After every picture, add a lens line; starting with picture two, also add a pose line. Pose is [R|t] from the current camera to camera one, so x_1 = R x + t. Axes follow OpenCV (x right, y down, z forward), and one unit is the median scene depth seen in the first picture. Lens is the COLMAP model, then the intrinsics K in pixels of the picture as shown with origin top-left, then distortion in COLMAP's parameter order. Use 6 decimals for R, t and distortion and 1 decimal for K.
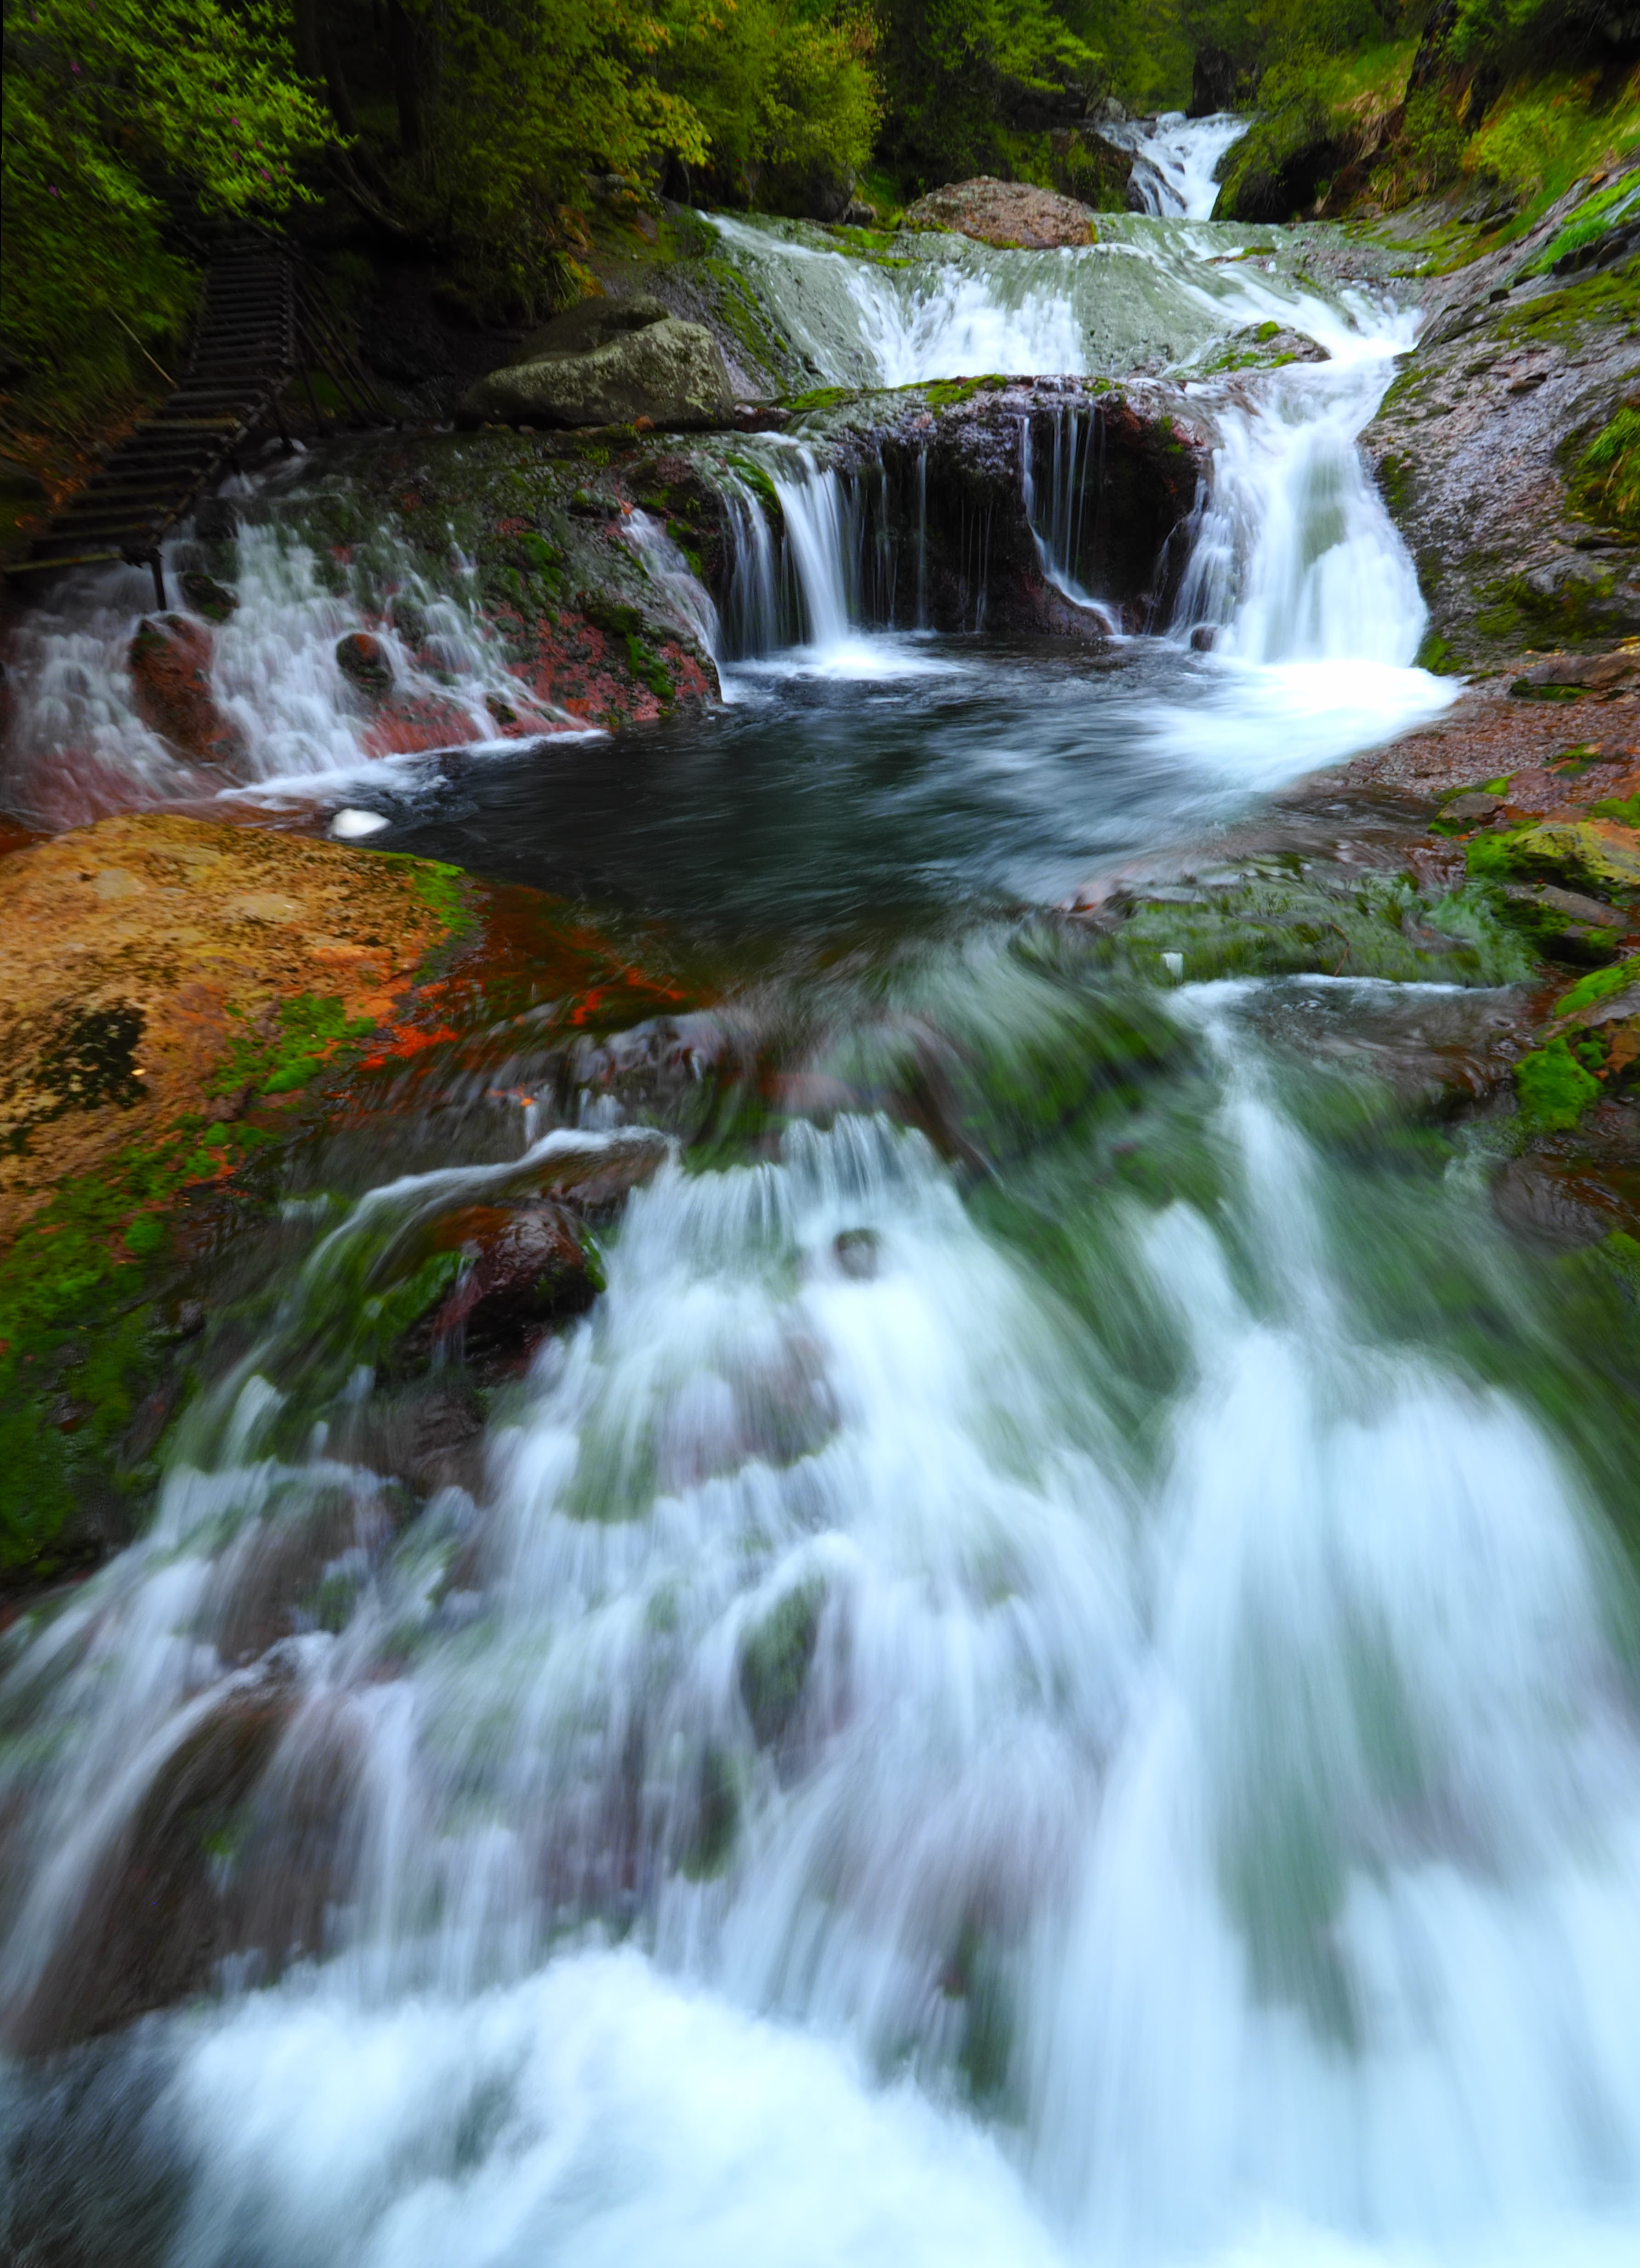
lens RADIAL K [[1310.8, 0, 888.7], [0, 1310.8, 1134.7], [0, 0, 1]] dist [-0.008239, 0.000463]
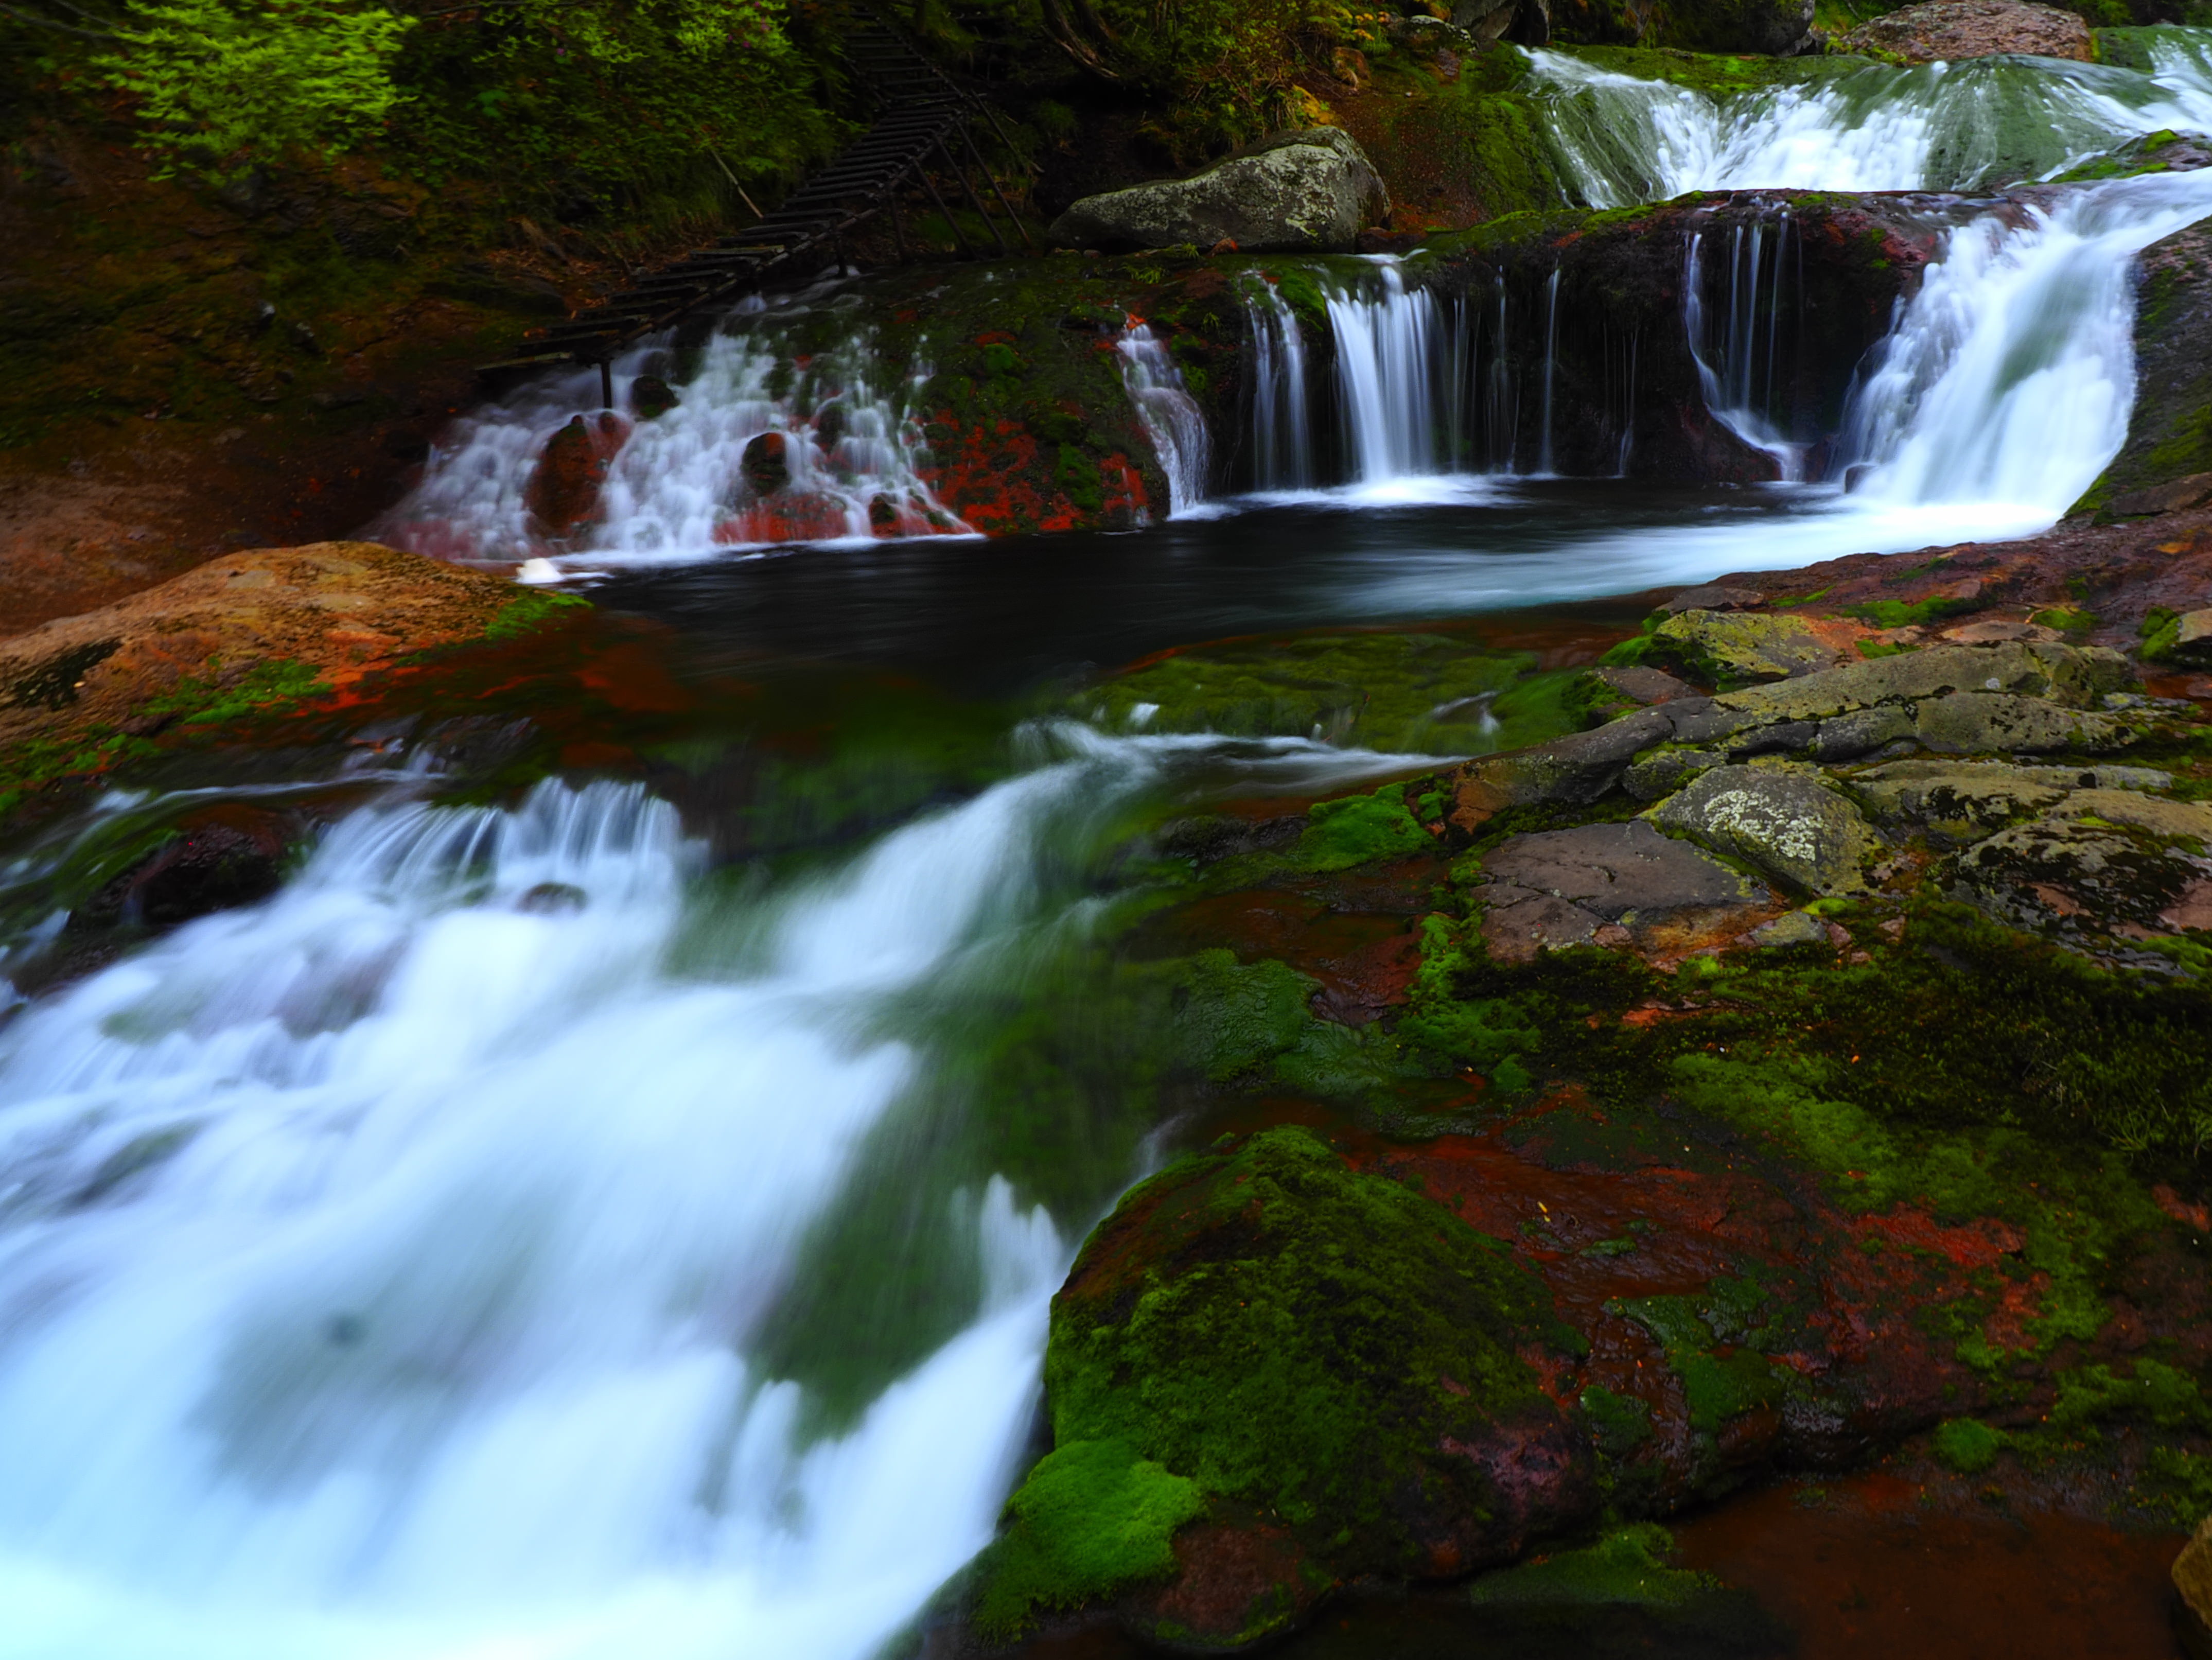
lens RADIAL K [[1900.0, 0, 1331.7], [0, 1900.0, 698.0], [0, 0, 1]] dist [-0.060465, 0.020274]
pose [[0.940283, 0.055870, -0.335777, 0.331722], [-0.150084, 0.953425, -0.261642, 0.075266], [0.305520, 0.296412, 0.904874, -0.051262]]
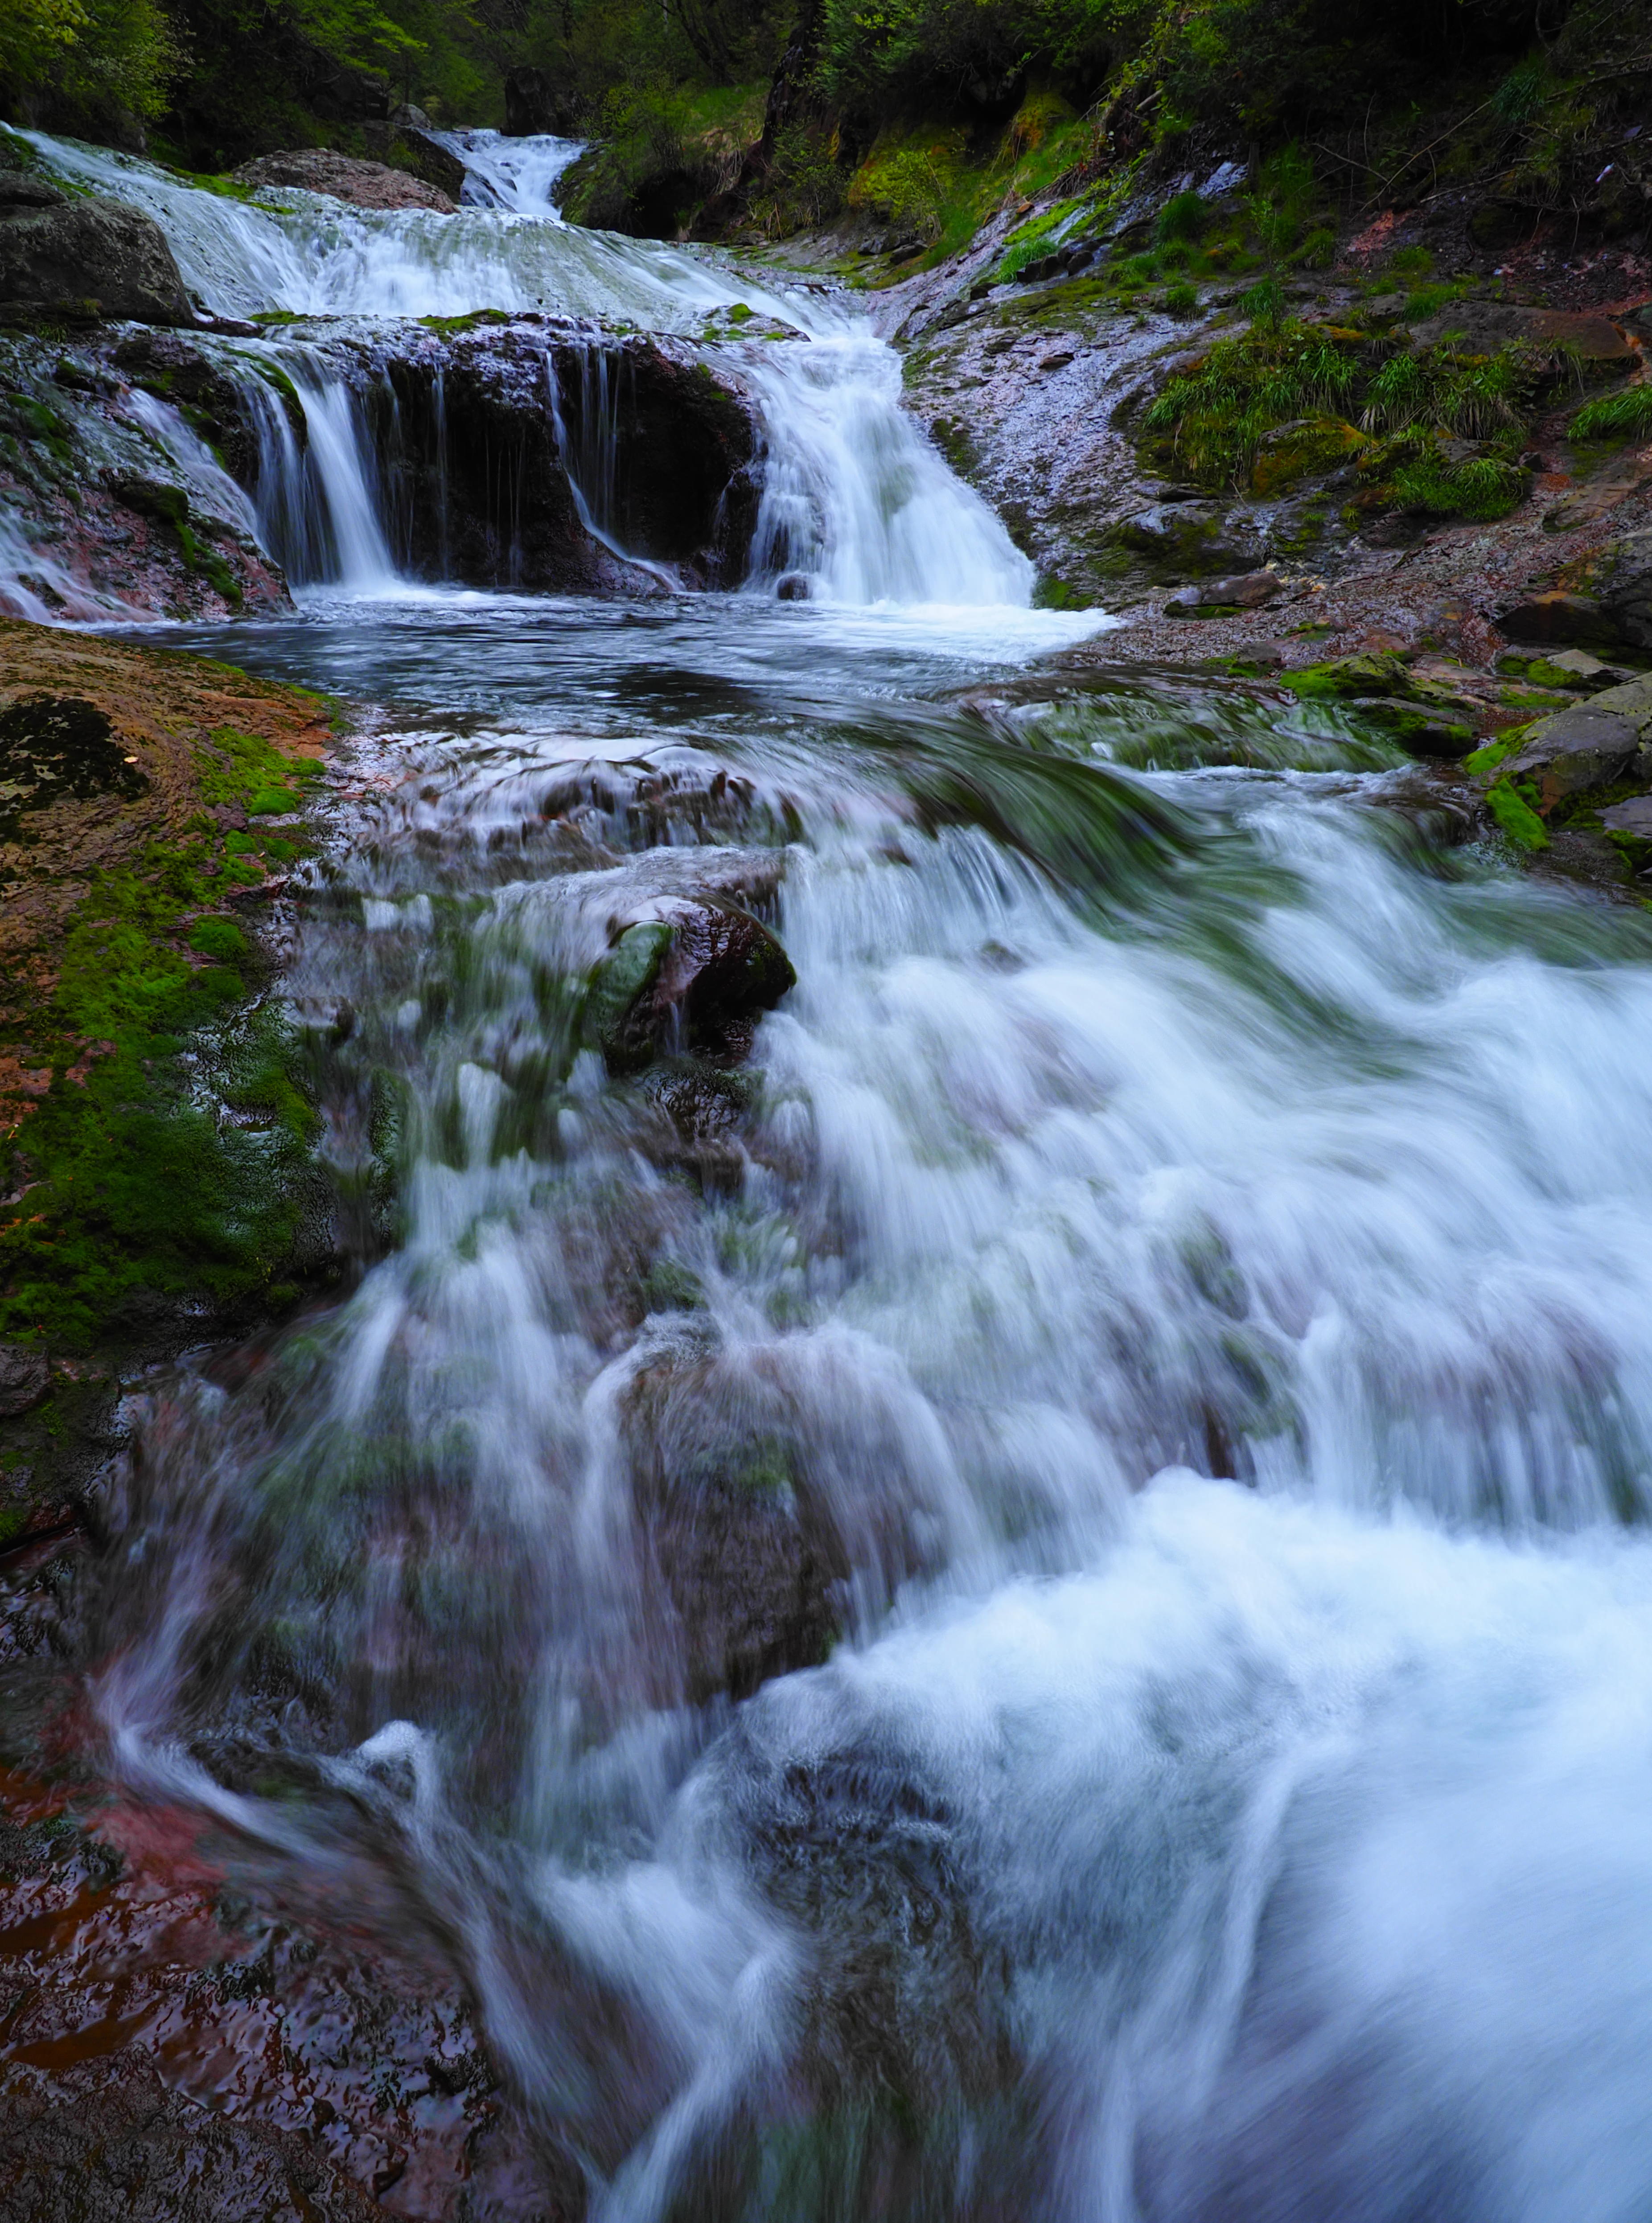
lens RADIAL K [[1674.6, 0, 826.0], [0, 1674.6, 1111.5], [0, 0, 1]] dist [-0.066326, 0.060509]
pose [[0.926238, -0.080883, 0.368160, -0.183297], [0.130303, 0.985198, -0.111380, 0.098098], [-0.353702, 0.151137, 0.923067, 0.007471]]
